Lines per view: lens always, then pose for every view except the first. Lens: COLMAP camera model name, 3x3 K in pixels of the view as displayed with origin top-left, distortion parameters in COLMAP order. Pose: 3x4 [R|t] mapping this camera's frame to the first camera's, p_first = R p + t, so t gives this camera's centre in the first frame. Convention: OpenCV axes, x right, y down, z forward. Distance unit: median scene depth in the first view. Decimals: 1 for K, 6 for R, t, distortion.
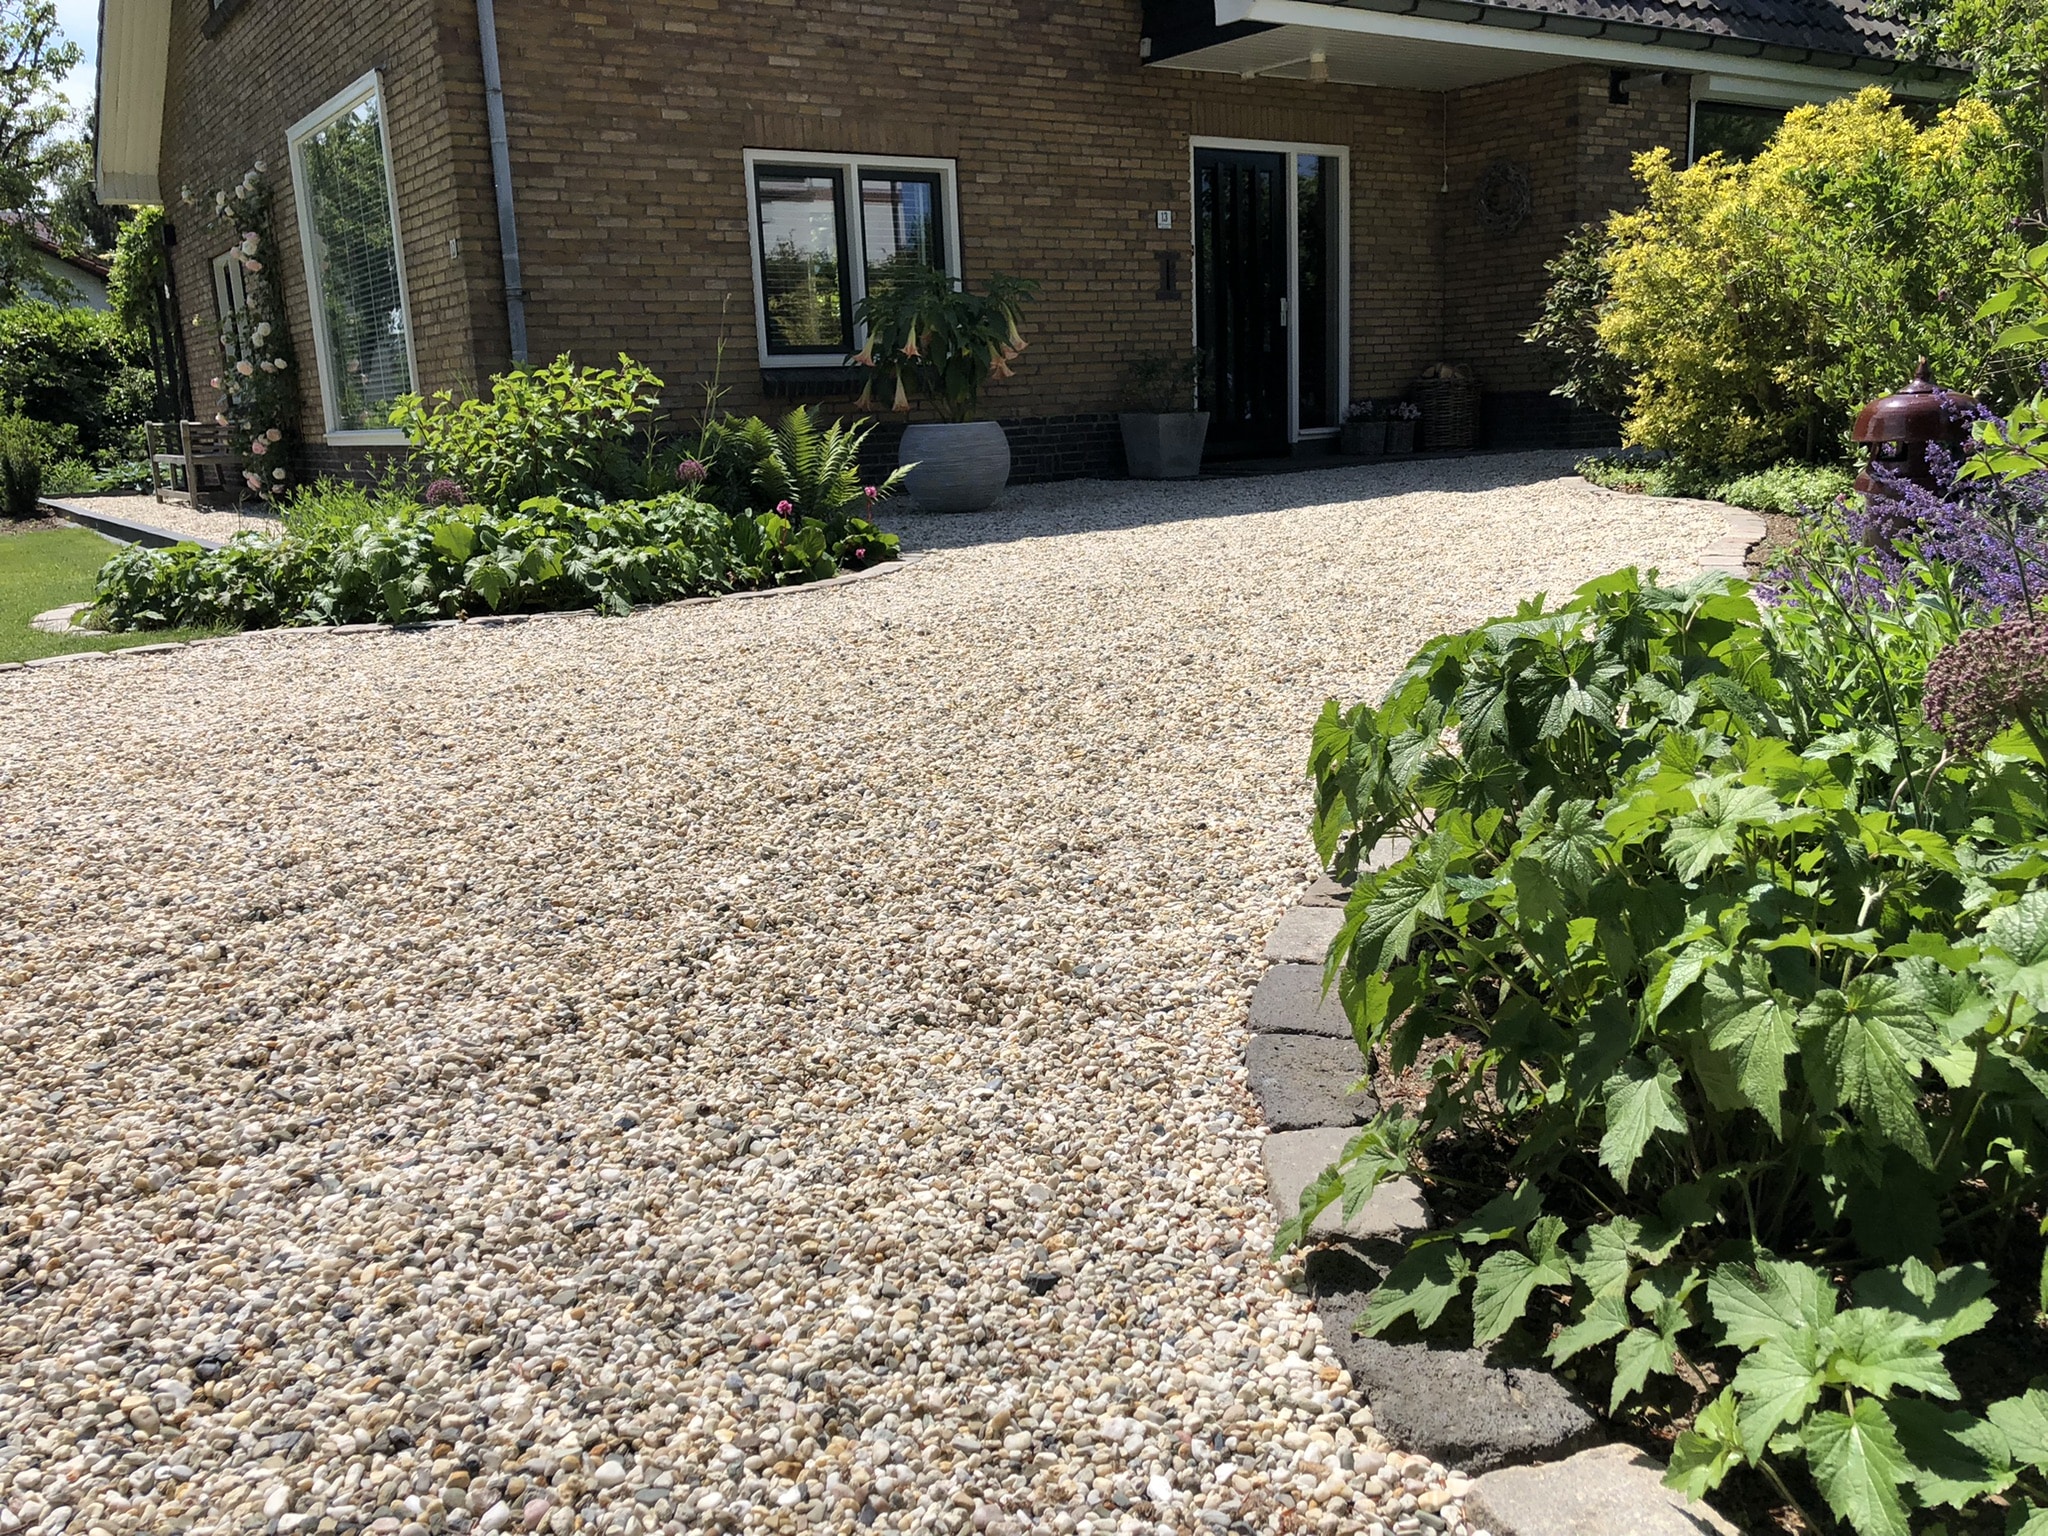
lens RADIAL K [[1709.4, 0, 1029.3], [0, 1709.4, 736.8], [0, 0, 1]] dist [0.034477, 0.004453]
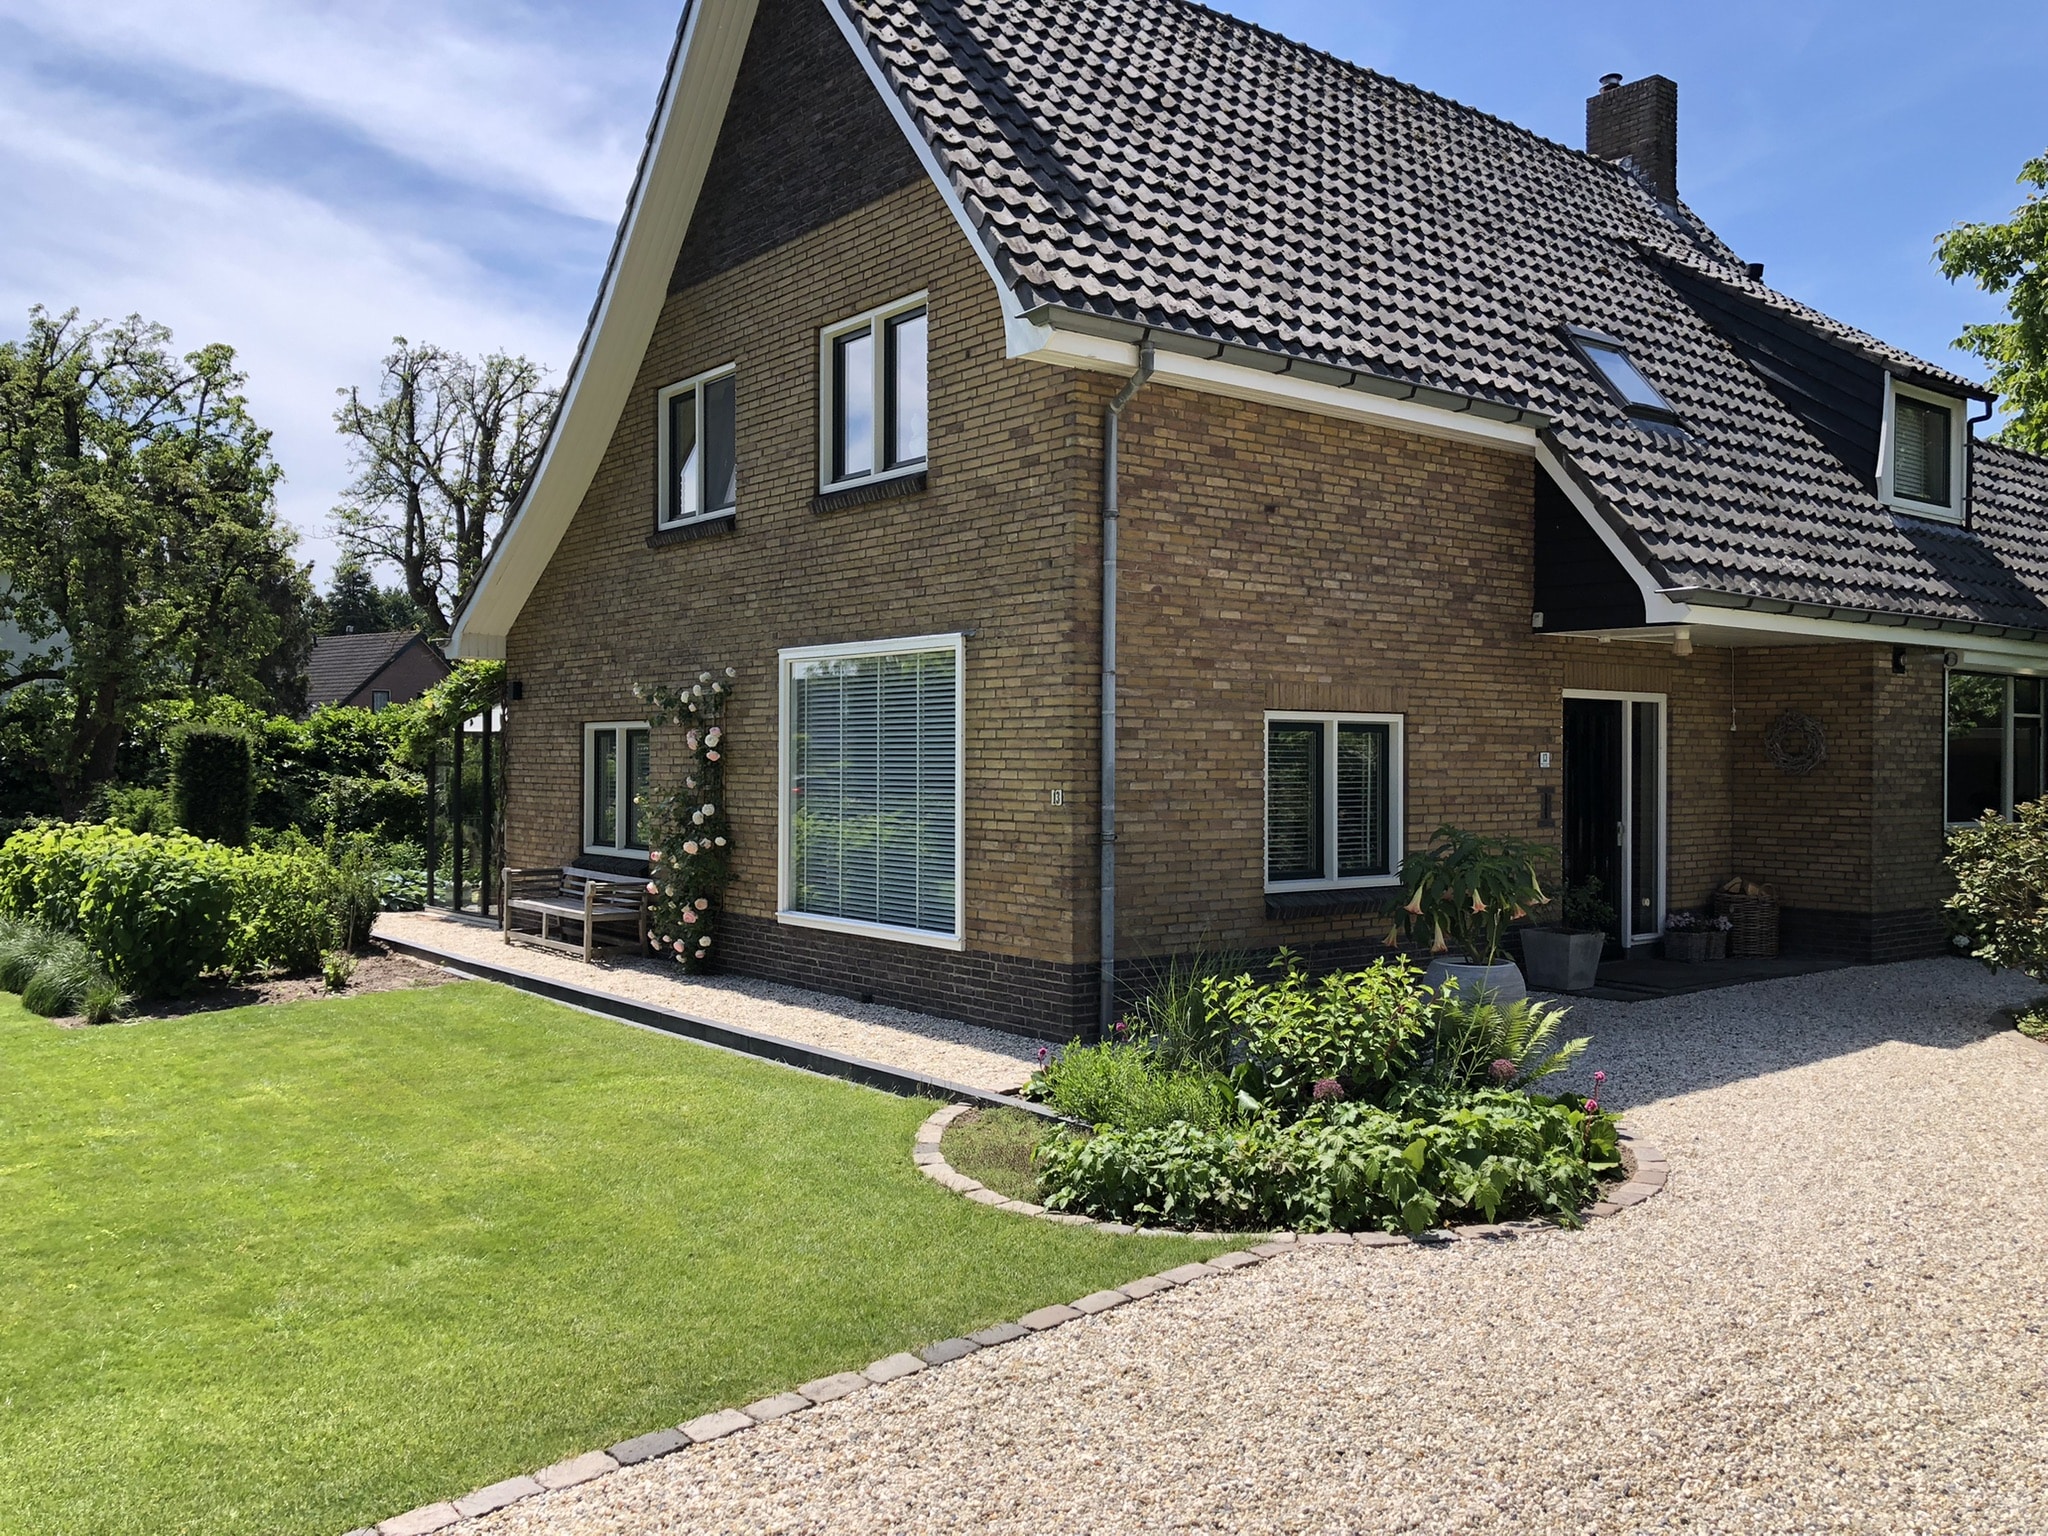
lens RADIAL K [[1697.9, 0, 1028.8], [0, 1697.9, 770.4], [0, 0, 1]] dist [0.061894, -0.011601]
pose [[0.996029, 0.044136, 0.077319, -0.356250], [-0.029411, 0.982832, -0.182146, -0.076719], [-0.084030, 0.179148, 0.980227, -0.091283]]
